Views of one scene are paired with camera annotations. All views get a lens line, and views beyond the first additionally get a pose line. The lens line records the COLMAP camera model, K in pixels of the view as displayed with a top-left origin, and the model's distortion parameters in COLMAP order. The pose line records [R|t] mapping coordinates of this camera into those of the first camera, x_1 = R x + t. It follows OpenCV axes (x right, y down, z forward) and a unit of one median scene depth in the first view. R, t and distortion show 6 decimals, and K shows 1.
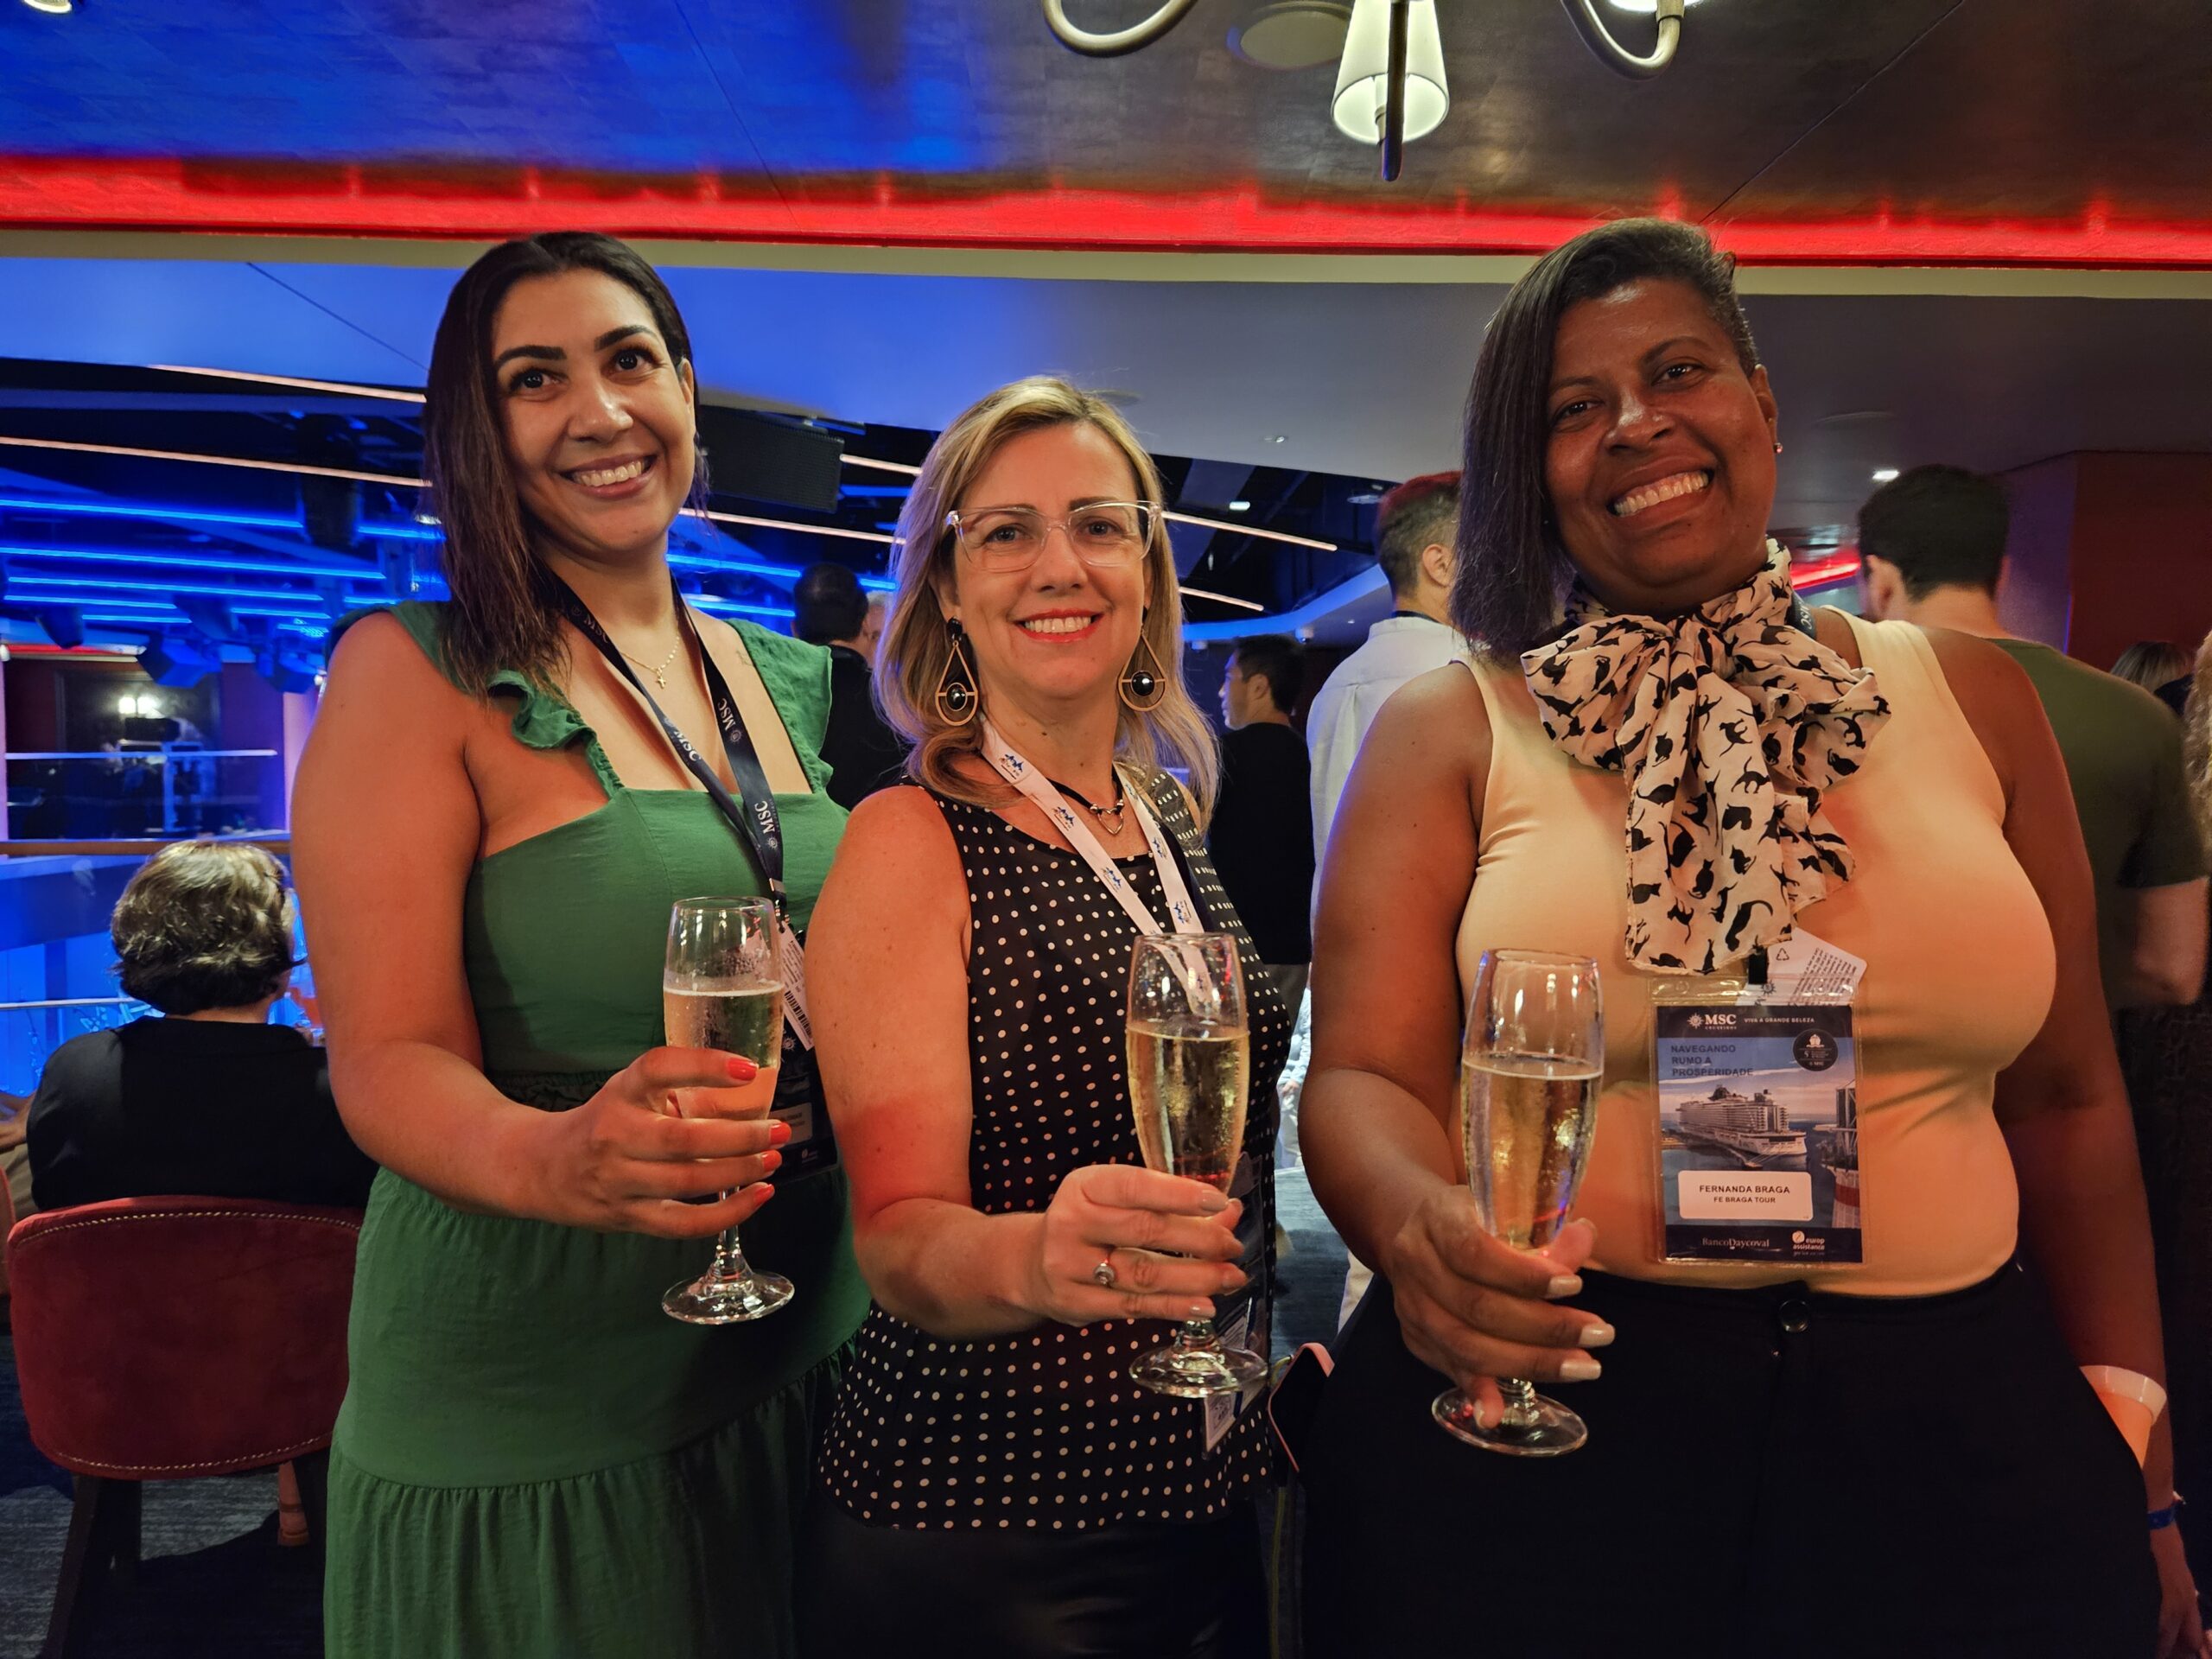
lens RADIAL K [[1456.0, 0, 1116.5], [0, 1456.0, 809.8], [0, 0, 1]] dist [0.000819, -0.000310]
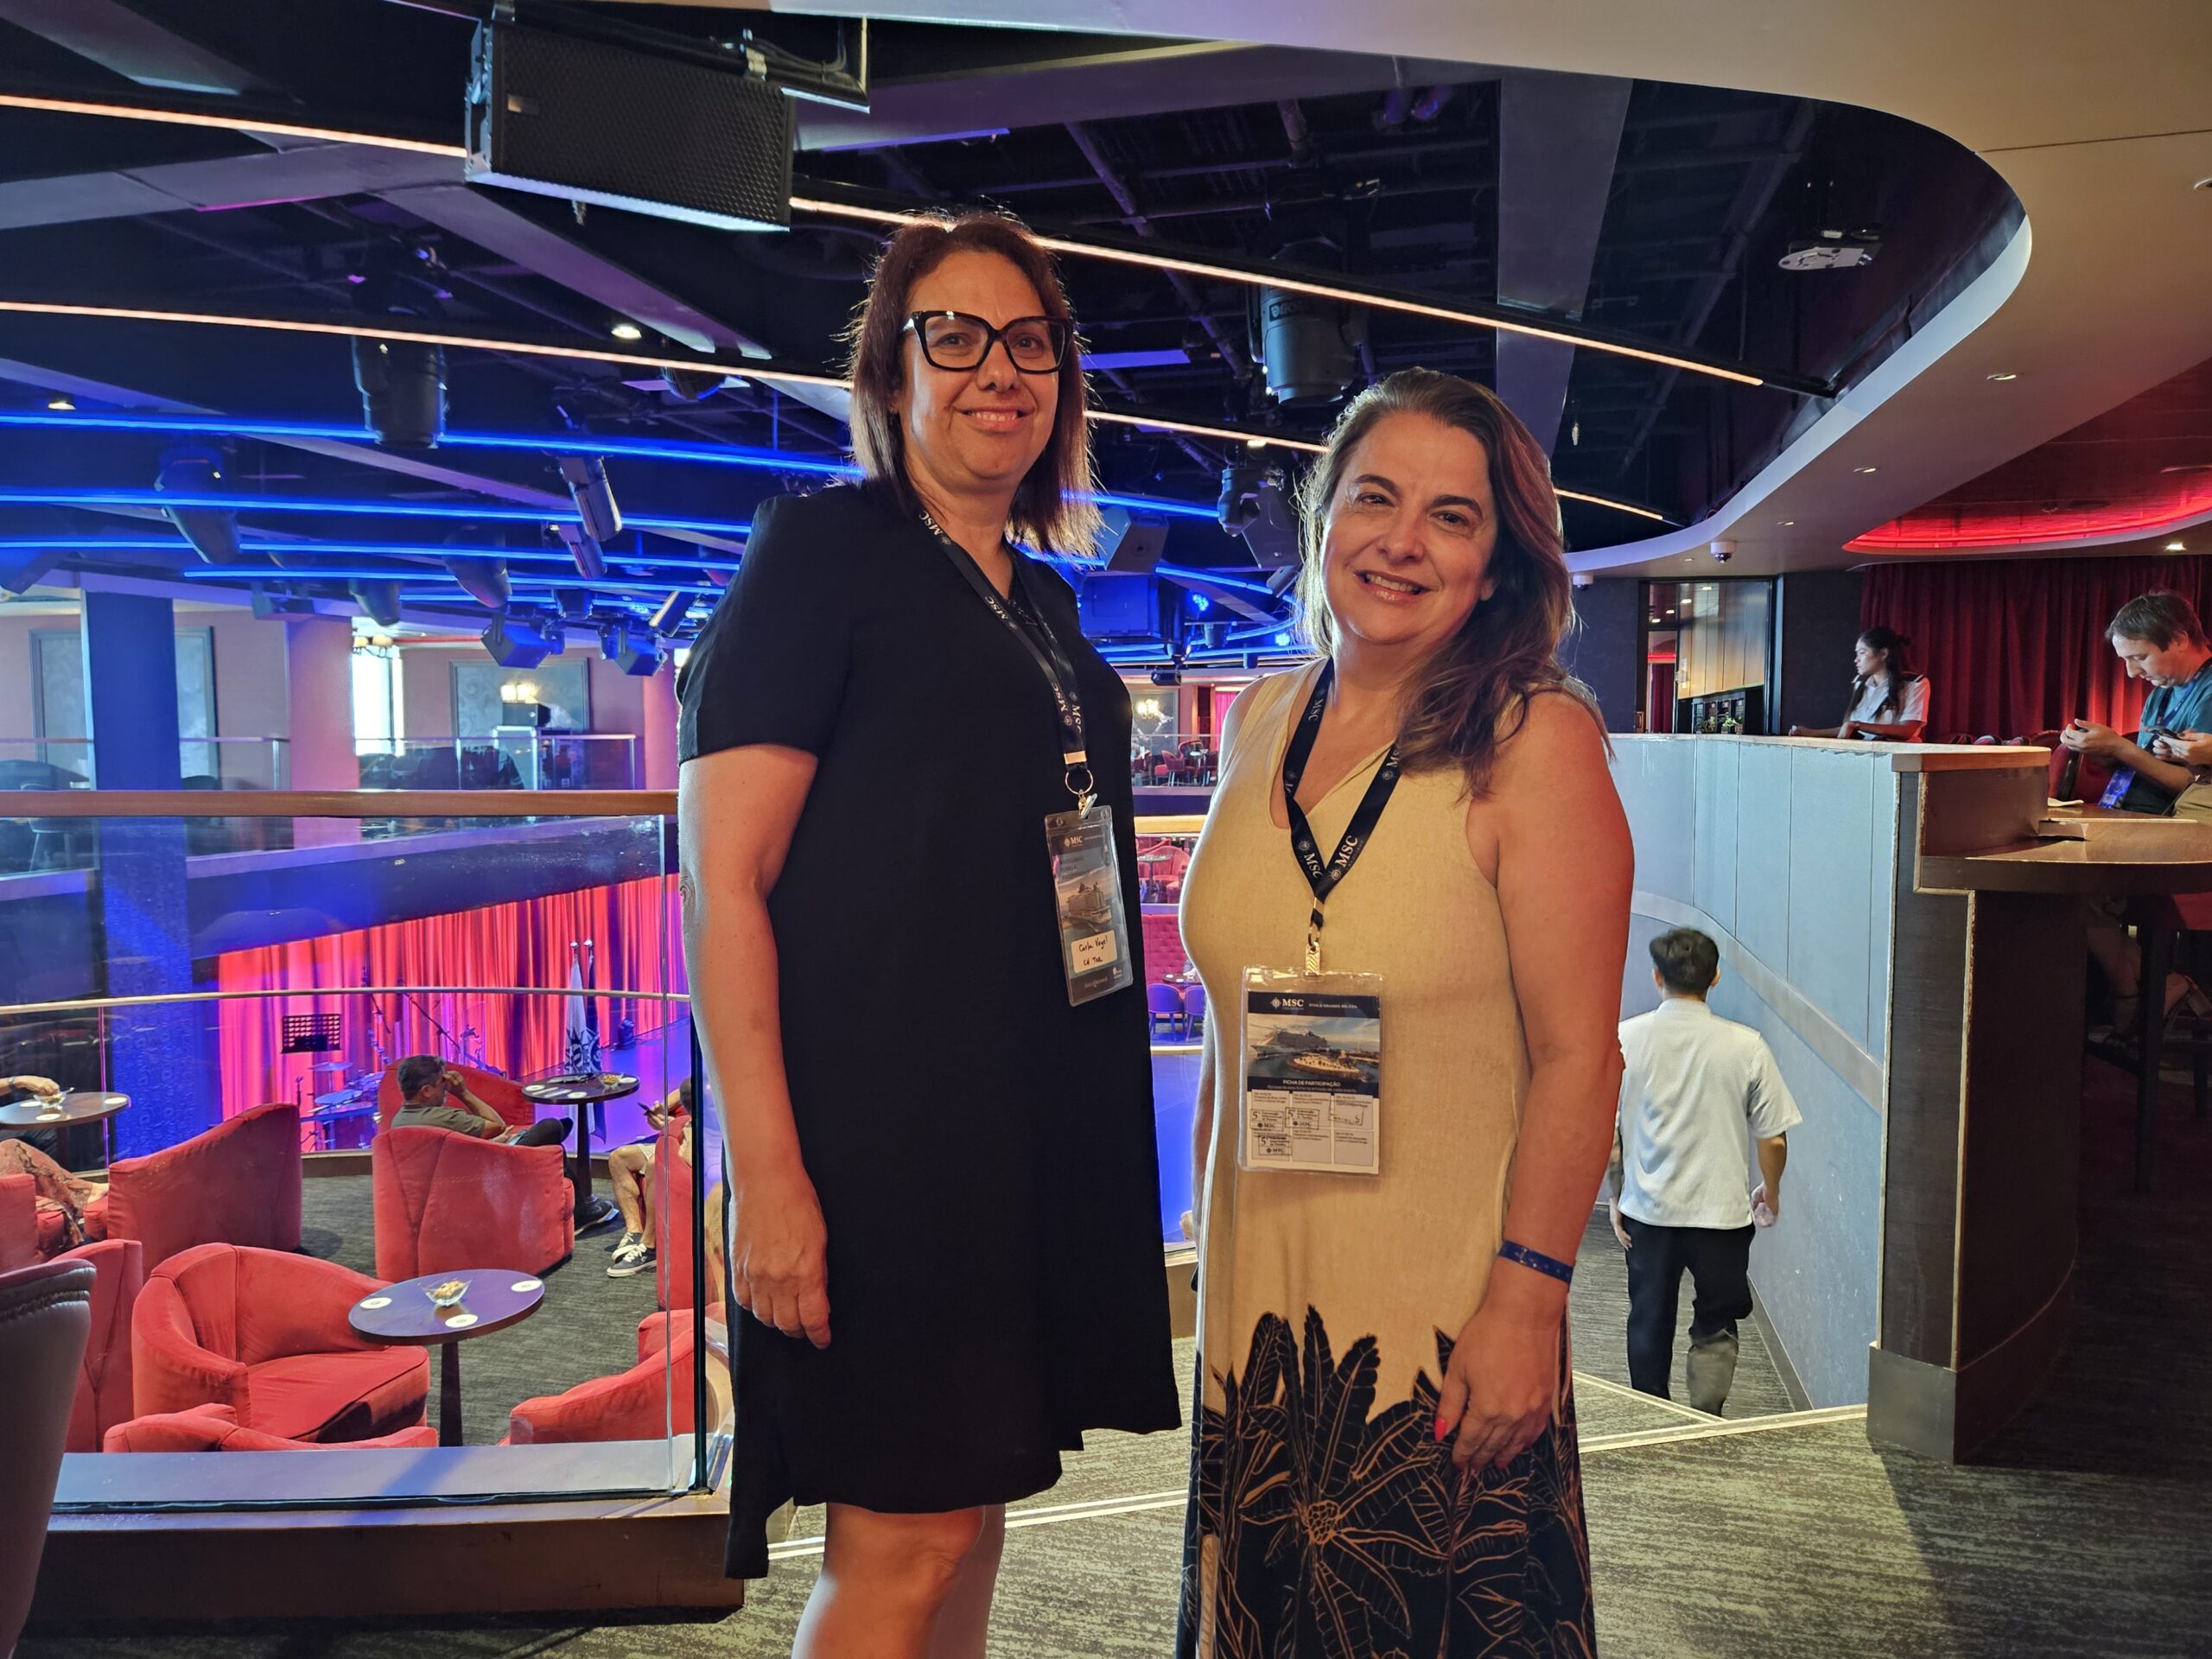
lens RADIAL K [[1467.5, 0, 1111.0], [0, 1467.5, 804.2], [0, 0, 1]] dist [0.025812, -0.027480]
pose [[0.960816, 0.001015, -0.277184, 0.031380], [-0.000374, 0.999997, 0.002363, 0.007108], [0.277186, -0.002167, 0.960814, 0.170242]]
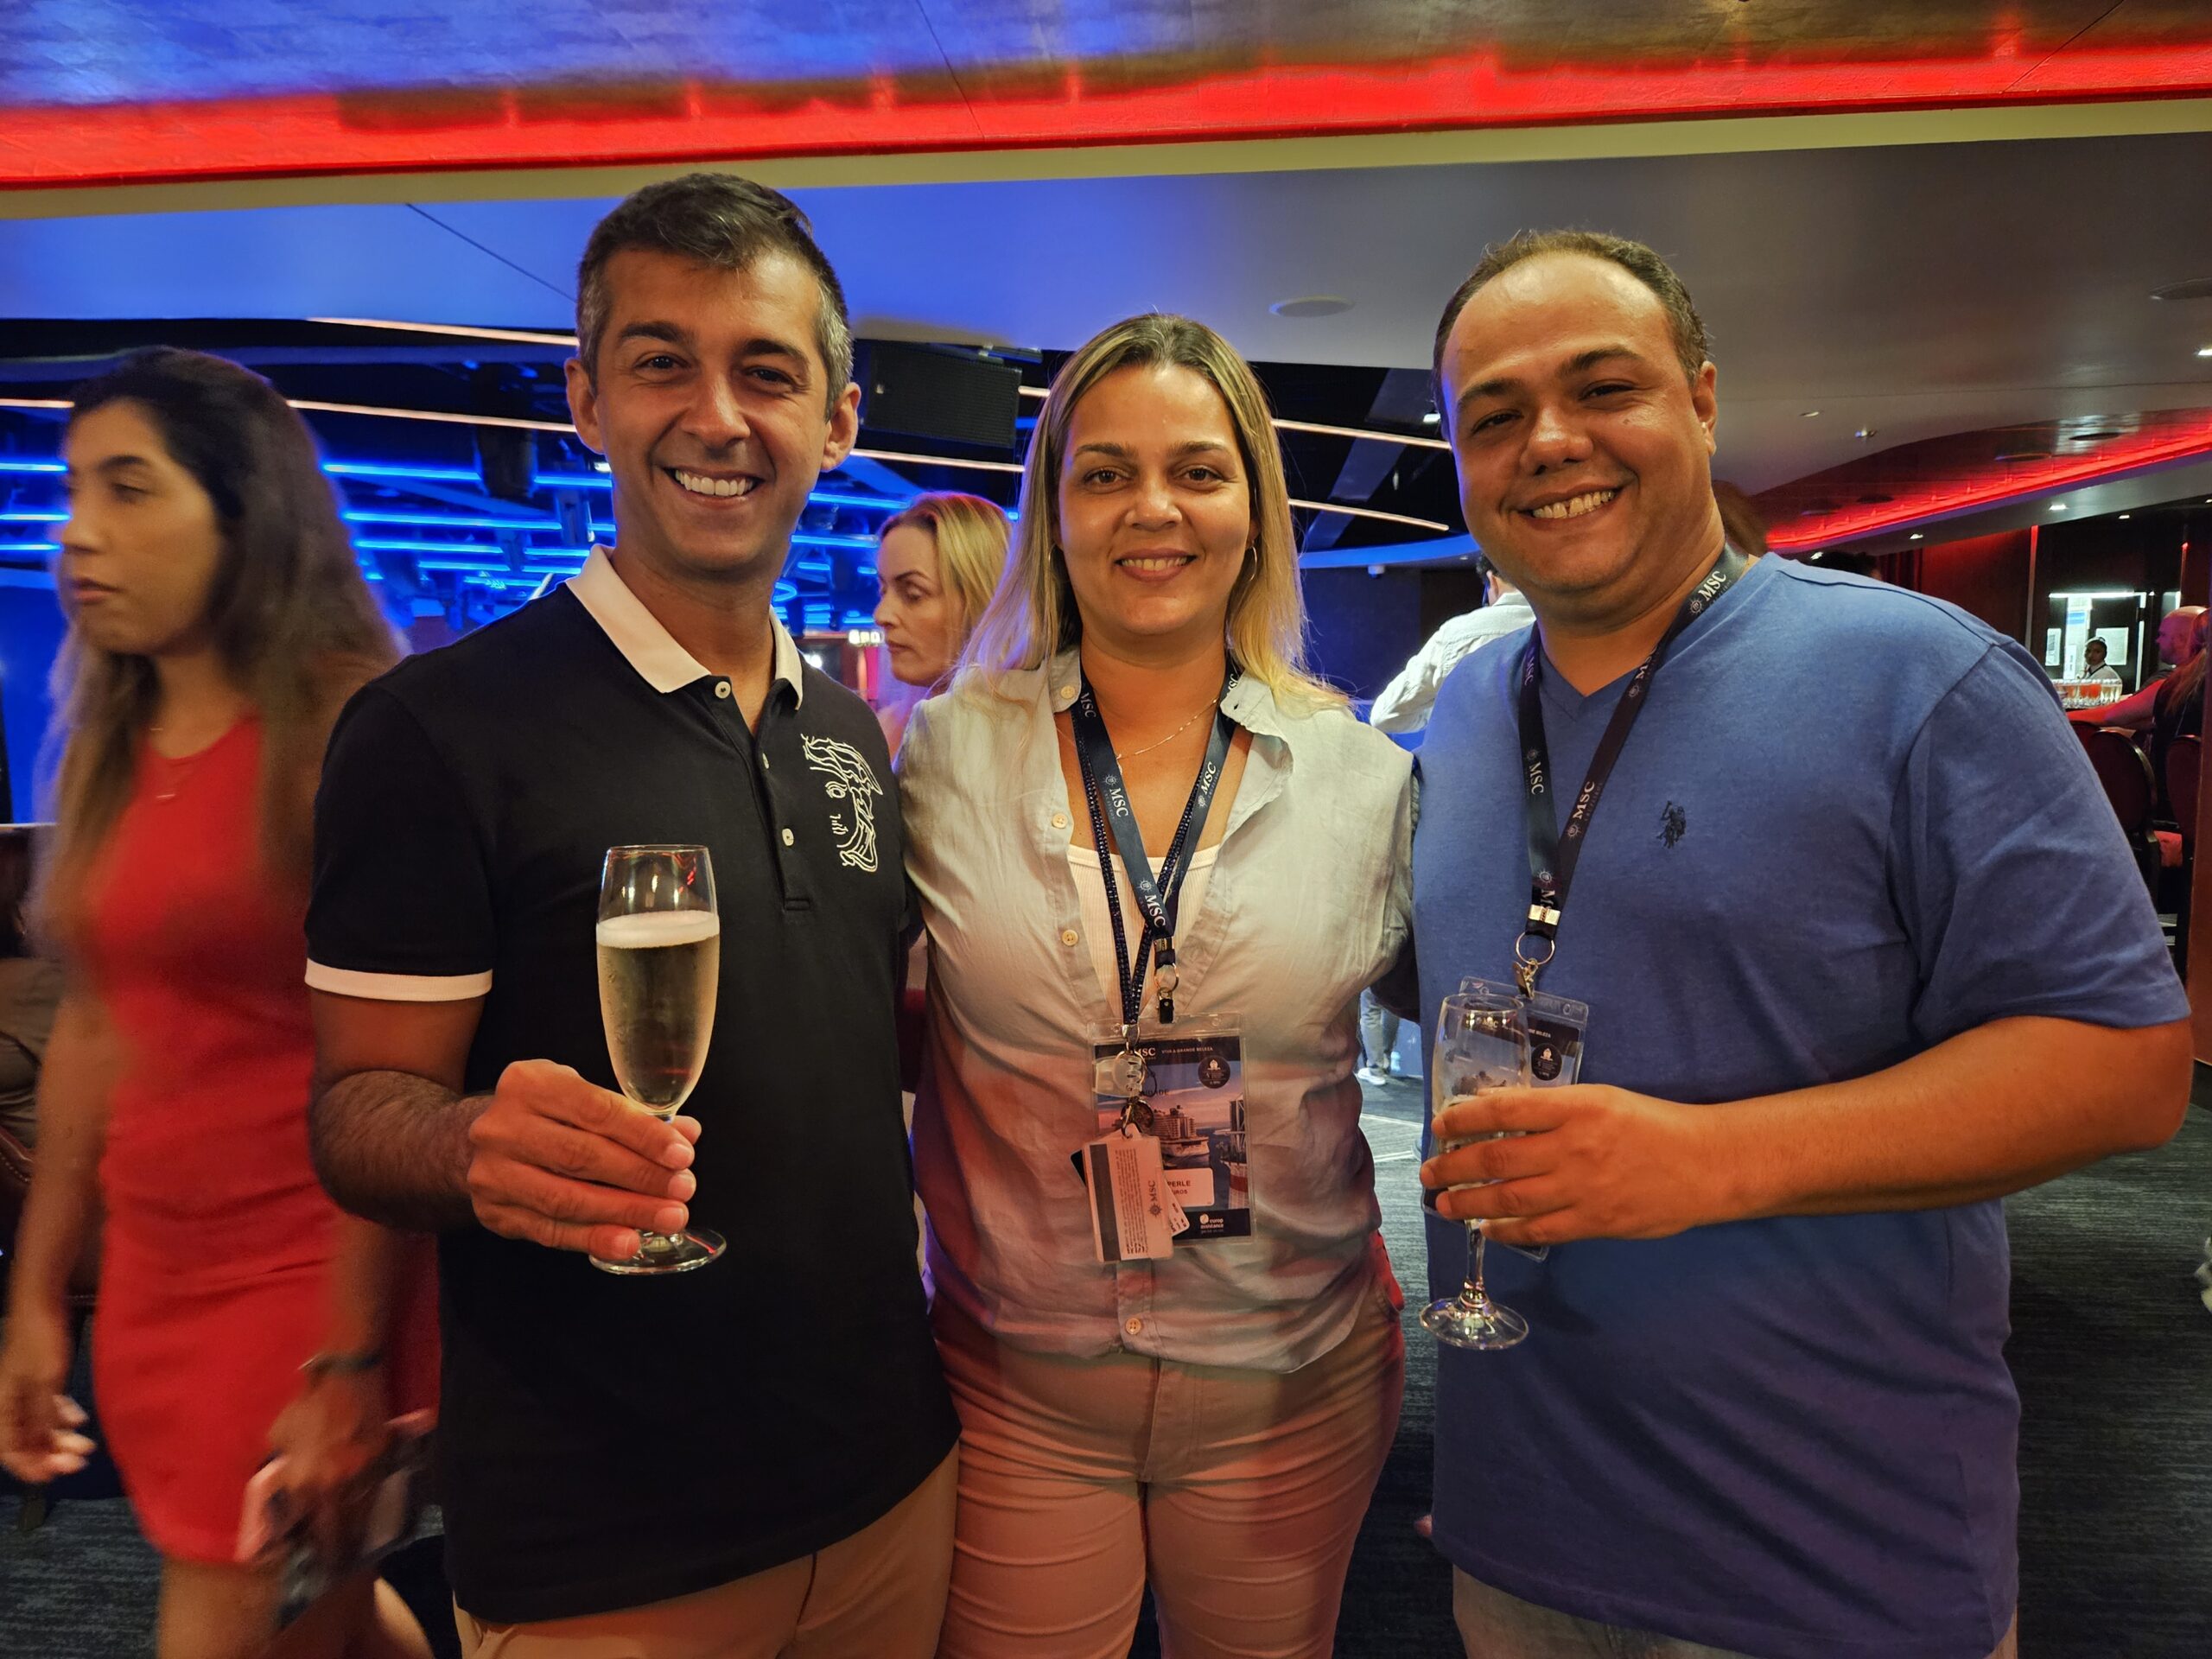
lens RADIAL K [[1481.1, 0, 1106.0], [0, 1481.1, 829.5], [0, 0, 1]] dist [0.005289, -0.004840]
pose [[0.992648, -0.010266, -0.120604, -0.008007], [0.017427, 0.998137, 0.058469, -0.005115], [0.119779, -0.060141, 0.990977, 0.017308]]
